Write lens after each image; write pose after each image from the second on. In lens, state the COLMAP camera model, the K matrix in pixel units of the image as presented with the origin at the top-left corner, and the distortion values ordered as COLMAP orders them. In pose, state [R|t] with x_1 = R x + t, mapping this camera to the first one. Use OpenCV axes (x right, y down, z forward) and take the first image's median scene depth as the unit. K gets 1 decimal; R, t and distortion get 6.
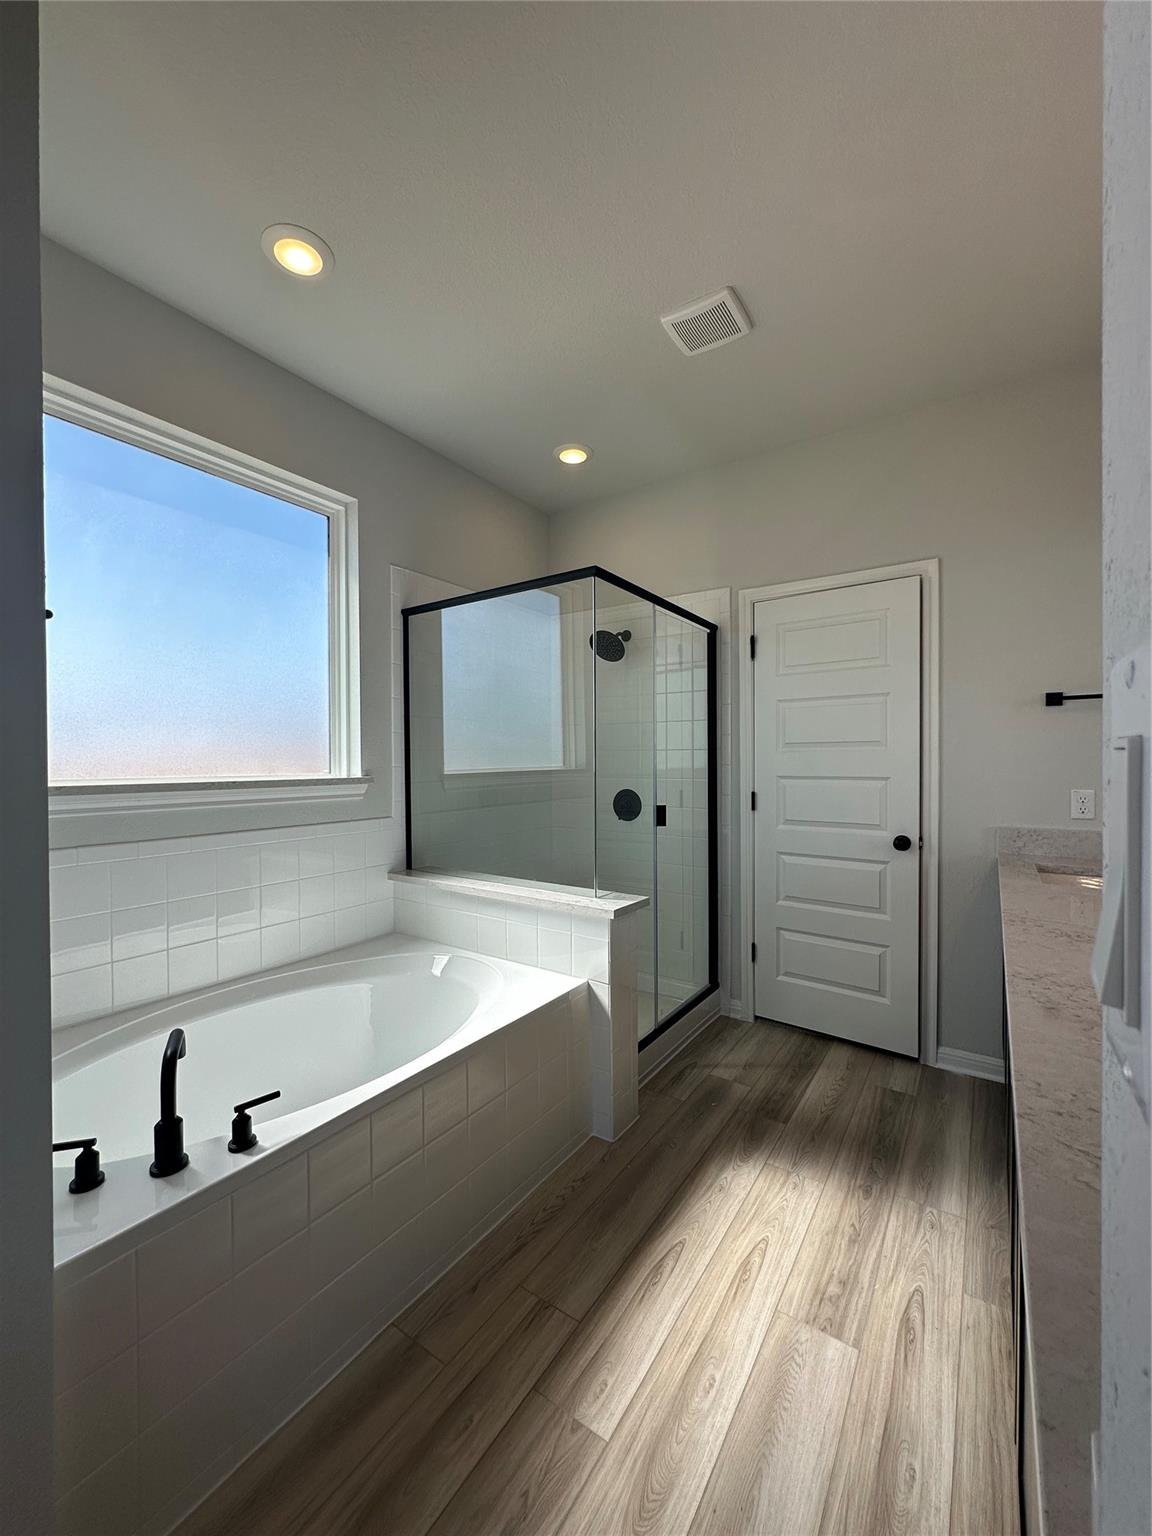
lens RADIAL K [[612.8, 0, 573.1], [0, 612.8, 764.5], [0, 0, 1]] dist [-0.003060, 0.000568]
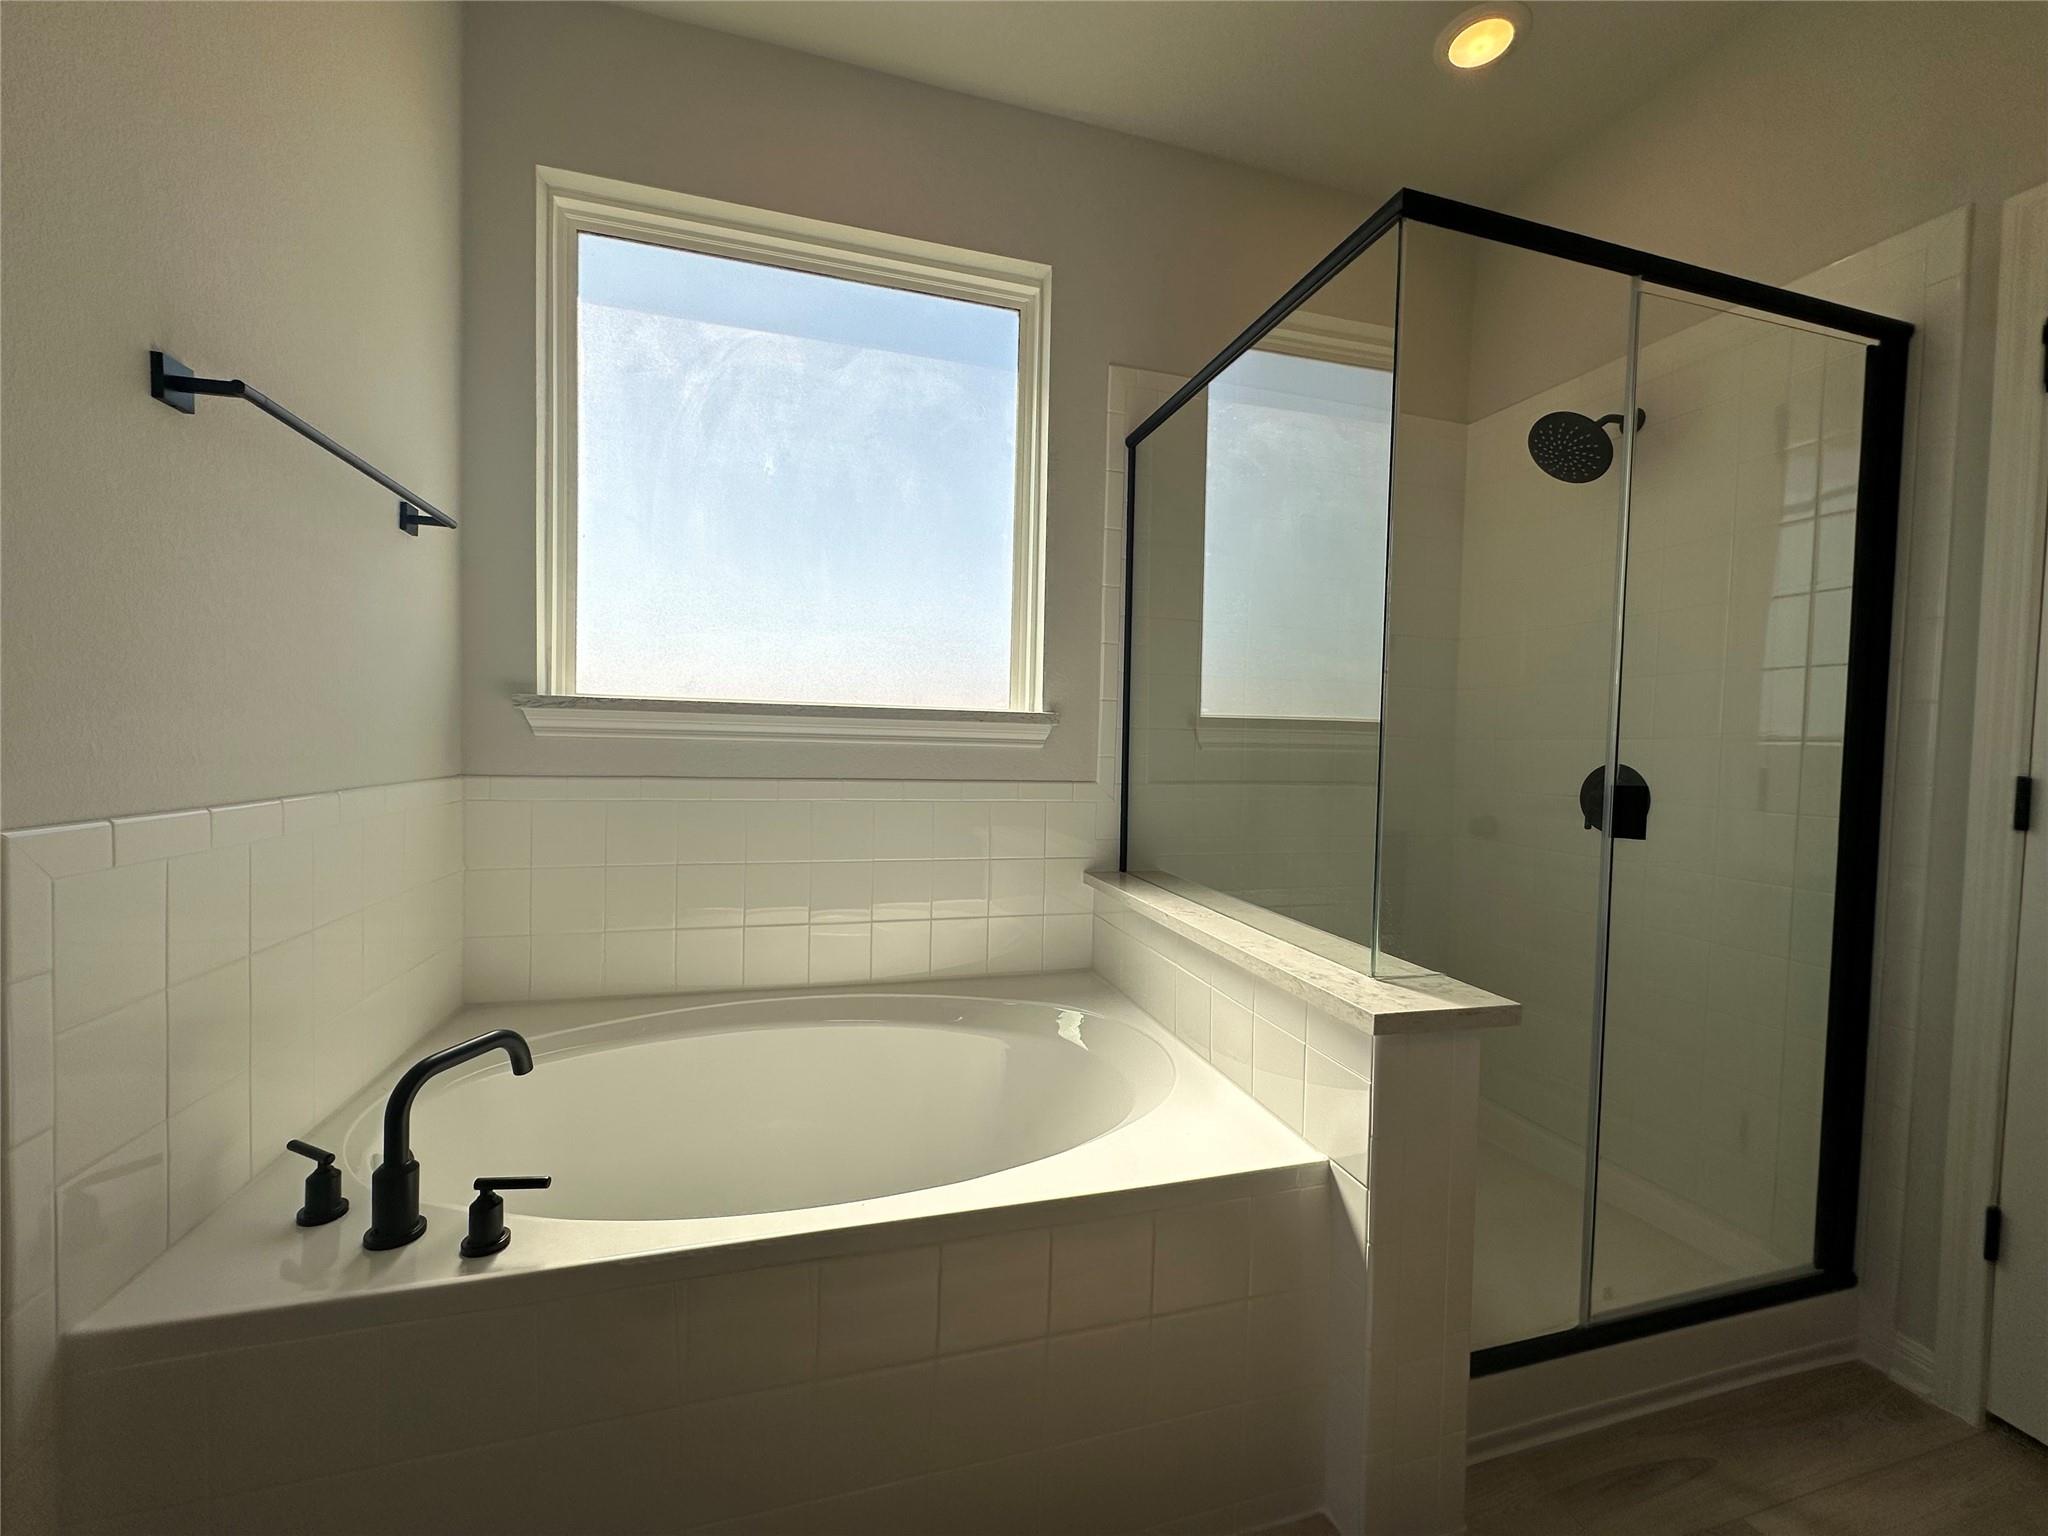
lens RADIAL K [[817.1, 0, 1023.7], [0, 817.1, 768.3], [0, 0, 1]] dist [-0.003060, 0.000568]
pose [[0.775452, 0.045739, -0.629748, 0.204131], [-0.033599, 0.998949, 0.031181, 0.061600], [0.630512, -0.003021, 0.776173, 0.404471]]
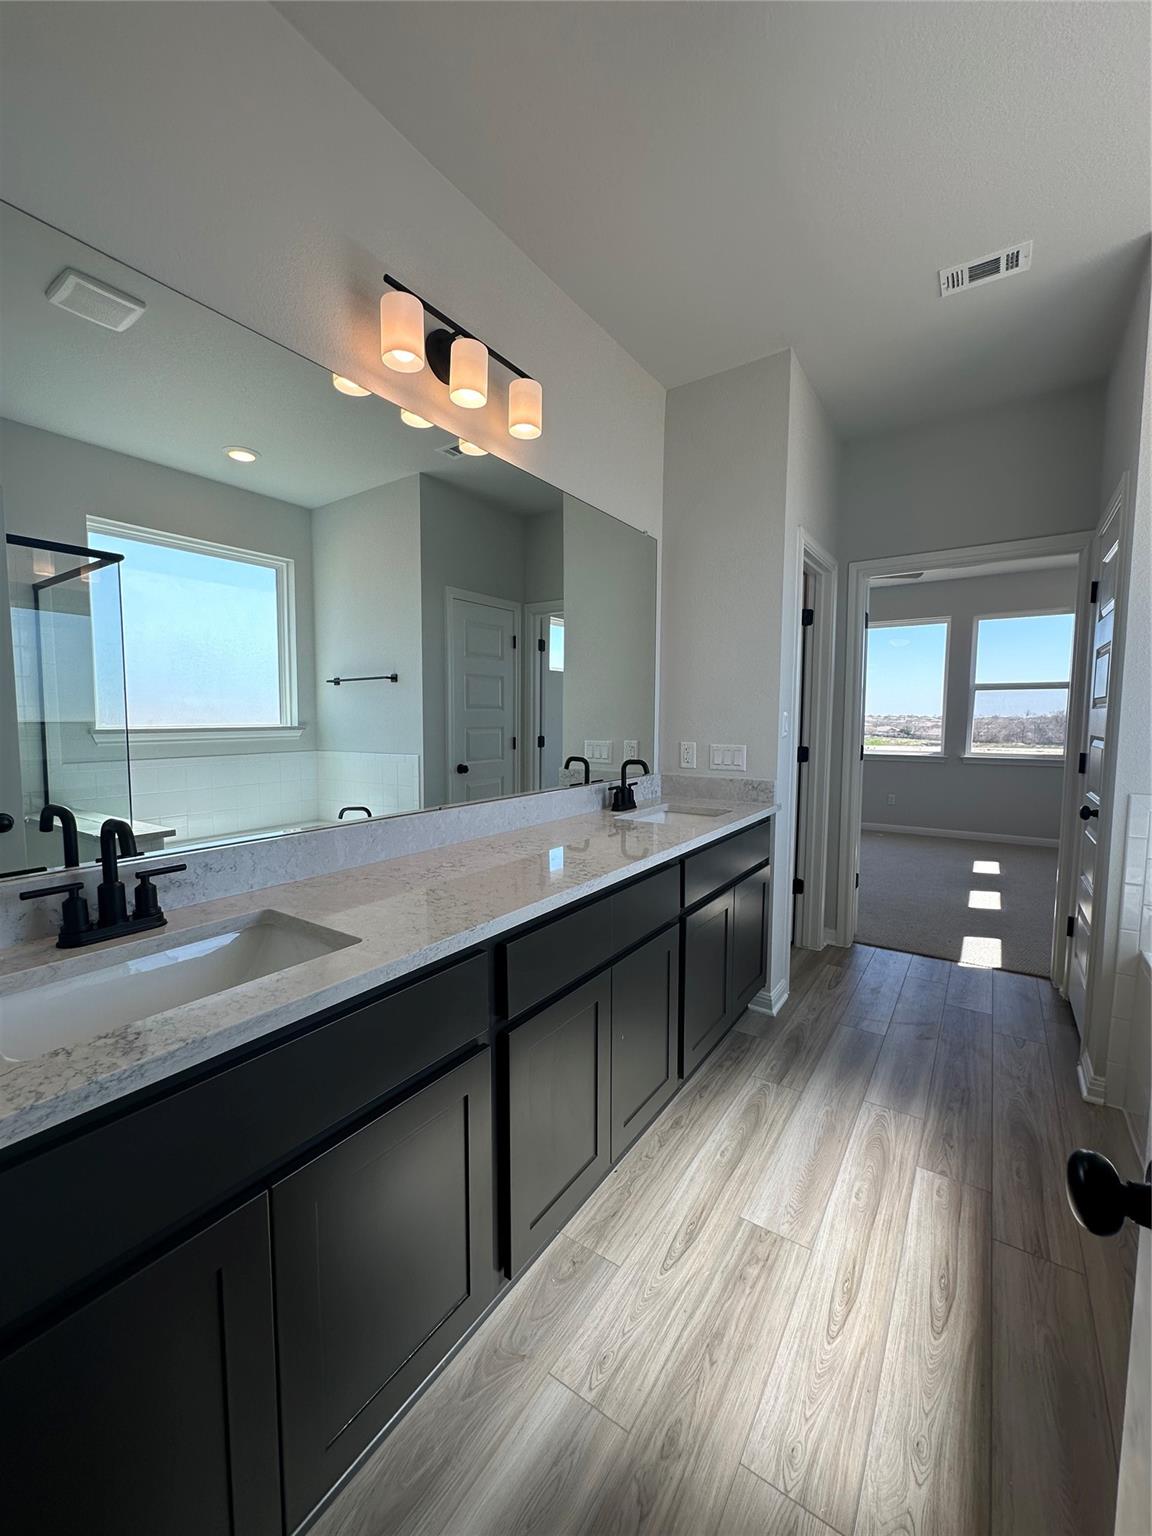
lens RADIAL K [[612.8, 0, 572.1], [0, 612.8, 768.6], [0, 0, 1]] dist [-0.003060, 0.000568]
pose [[-0.999995, 0.001532, 0.002639, 0.486977], [0.001759, 0.996108, 0.088122, -0.008407], [-0.002494, 0.088126, -0.996106, 1.301630]]
